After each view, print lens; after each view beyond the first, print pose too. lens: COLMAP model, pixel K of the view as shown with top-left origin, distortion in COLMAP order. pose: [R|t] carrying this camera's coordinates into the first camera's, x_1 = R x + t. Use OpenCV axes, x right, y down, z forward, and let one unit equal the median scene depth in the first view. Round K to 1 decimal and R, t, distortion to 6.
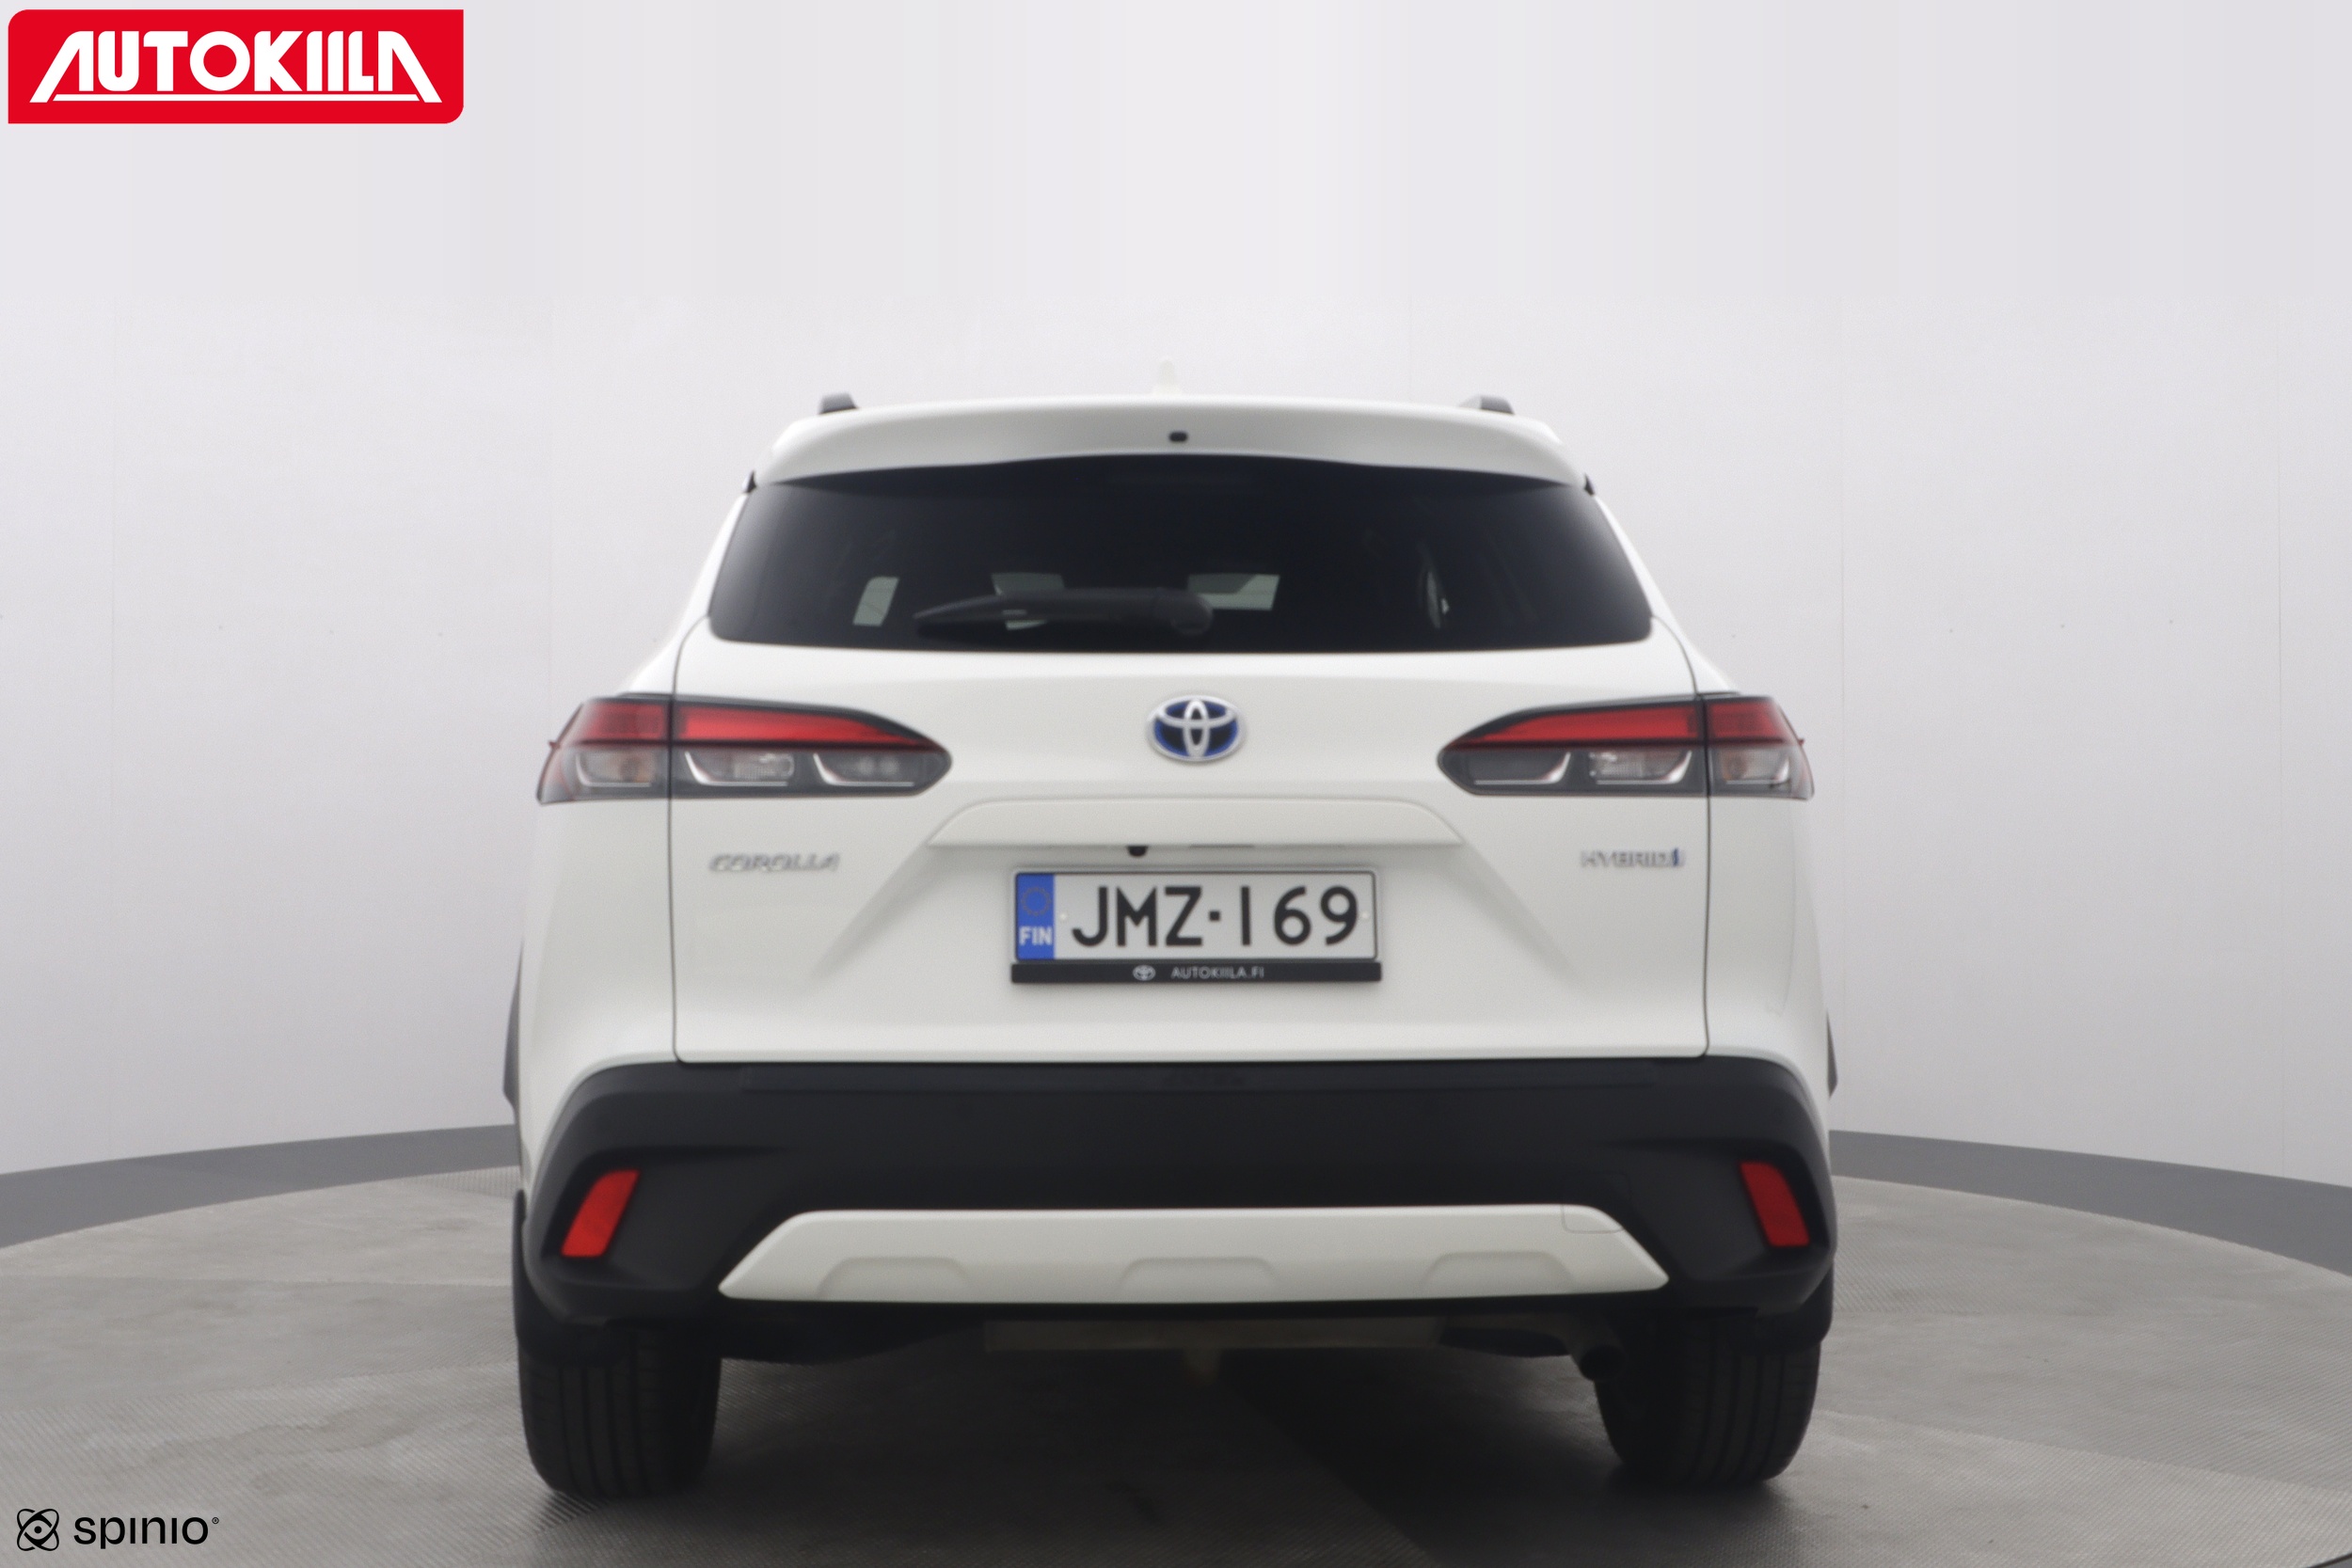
lens RADIAL K [[3188.1, 0, 1176.0], [0, 3188.1, 784.0], [0, 0, 1]] dist [-0.020205, -0.014797]
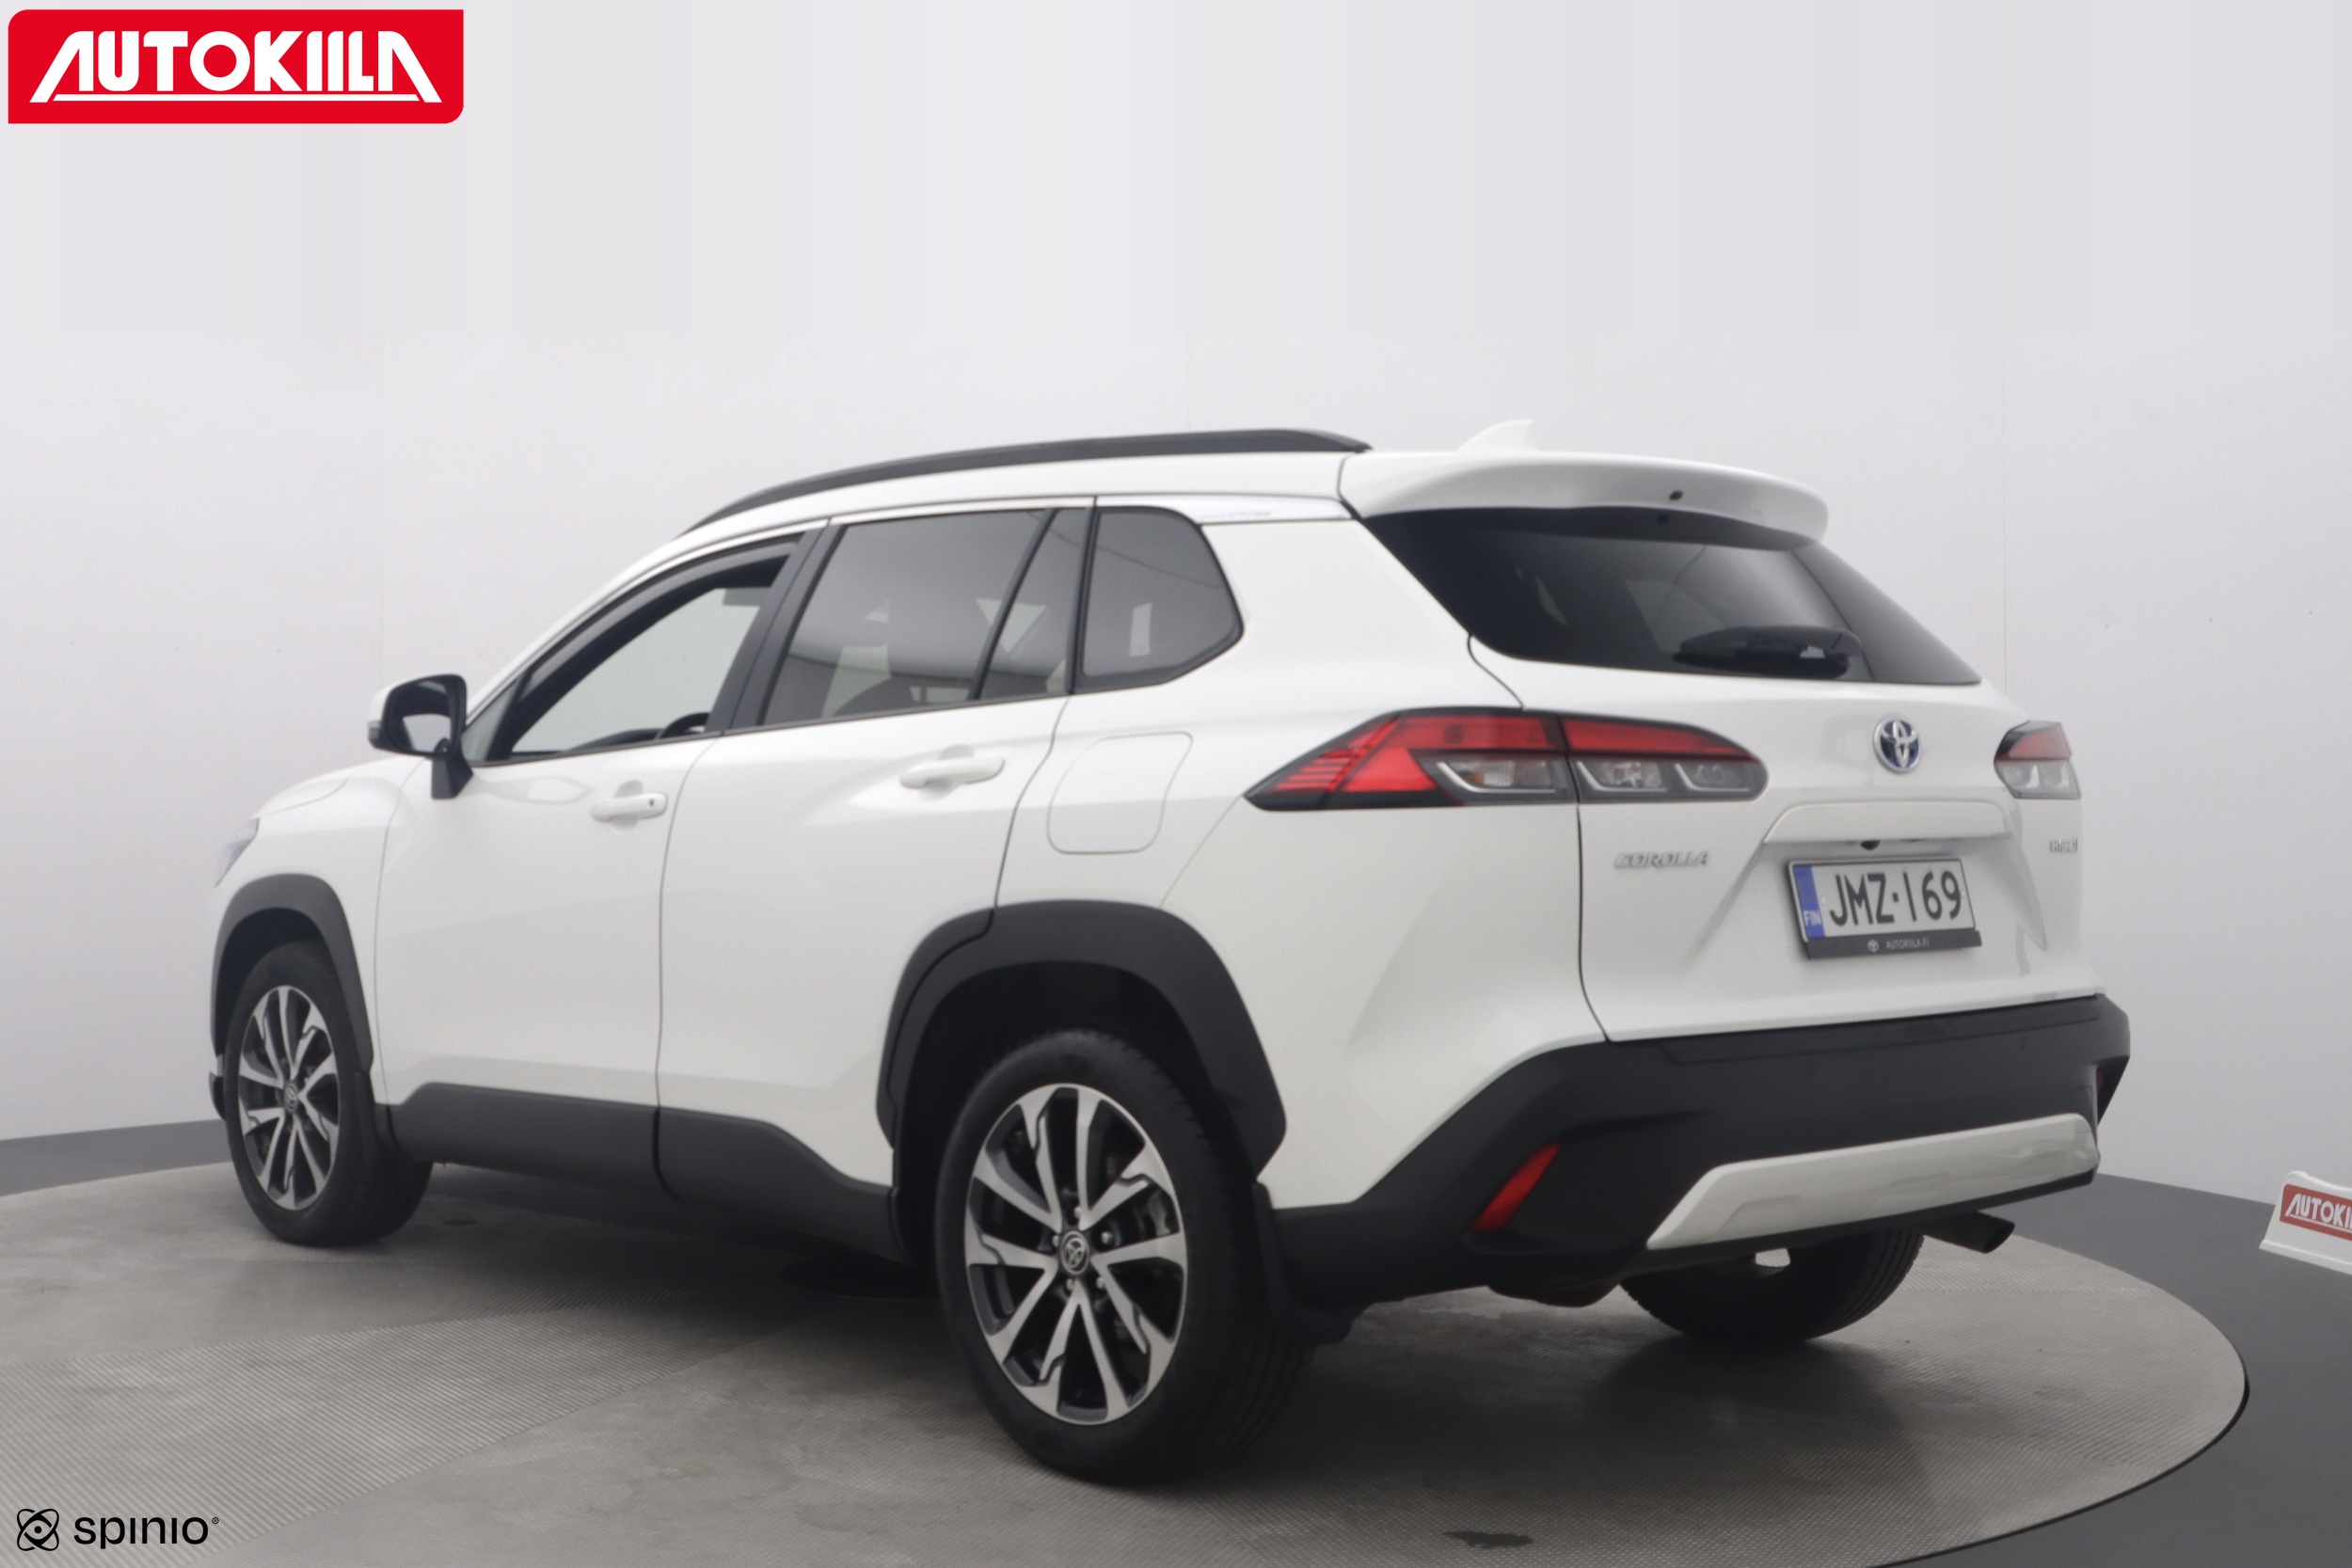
lens RADIAL K [[3188.1, 0, 1176.0], [0, 3188.1, 784.0], [0, 0, 1]] dist [-0.020205, -0.014797]
pose [[0.748958, -0.001588, 0.662615, -0.999927], [0.002310, 0.999997, -0.000214, -0.002374], [-0.662613, 0.001691, 0.748960, 0.269570]]
